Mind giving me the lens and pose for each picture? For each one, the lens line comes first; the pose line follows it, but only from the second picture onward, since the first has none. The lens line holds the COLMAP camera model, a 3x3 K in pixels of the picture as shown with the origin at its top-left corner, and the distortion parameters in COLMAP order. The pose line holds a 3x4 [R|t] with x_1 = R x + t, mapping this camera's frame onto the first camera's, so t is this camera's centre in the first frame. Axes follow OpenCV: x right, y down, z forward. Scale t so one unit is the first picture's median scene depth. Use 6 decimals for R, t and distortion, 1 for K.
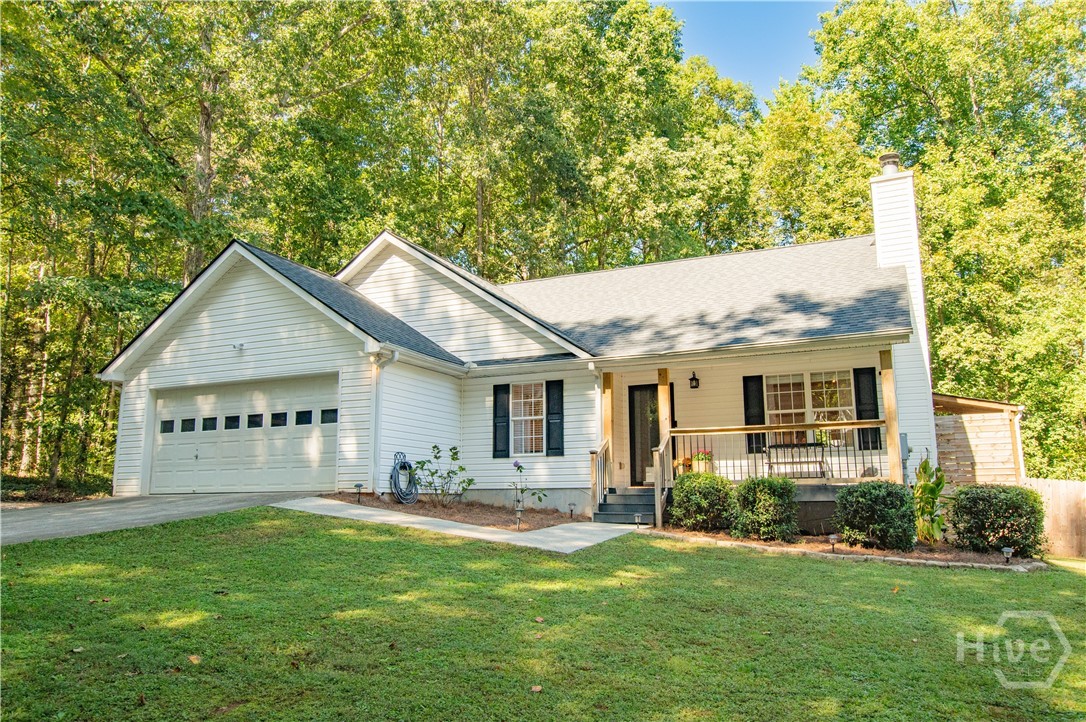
lens RADIAL K [[803.2, 0, 543.0], [0, 803.2, 361.0], [0, 0, 1]] dist [0.003693, 0.000634]
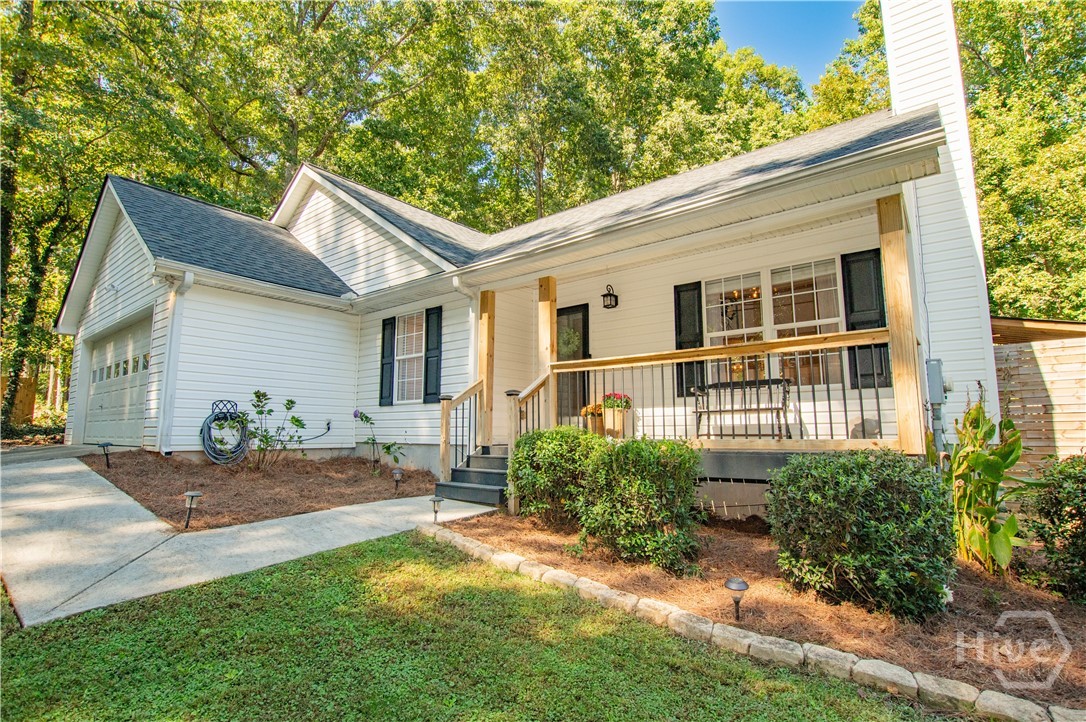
lens RADIAL K [[531.6, 0, 551.0], [0, 531.6, 364.6], [0, 0, 1]] dist [-0.020244, 0.002716]
pose [[0.971442, -0.026219, -0.235824, 0.245517], [0.037999, 0.998239, 0.045546, 0.060256], [0.234215, -0.053206, 0.970728, 0.516192]]
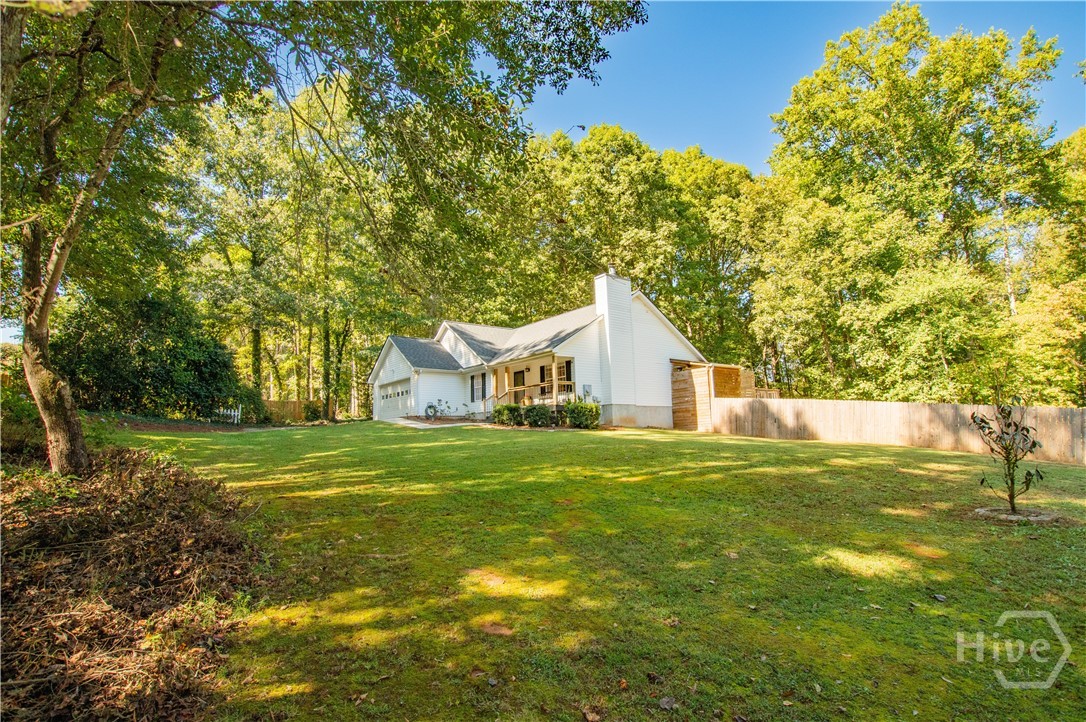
lens RADIAL K [[531.6, 0, 551.0], [0, 531.6, 364.6], [0, 0, 1]] dist [-0.020244, 0.002716]
pose [[0.892229, -0.084829, -0.443545, 1.019715], [0.109215, 0.993575, 0.029673, -0.032661], [0.438178, -0.074917, 0.895761, -0.514800]]
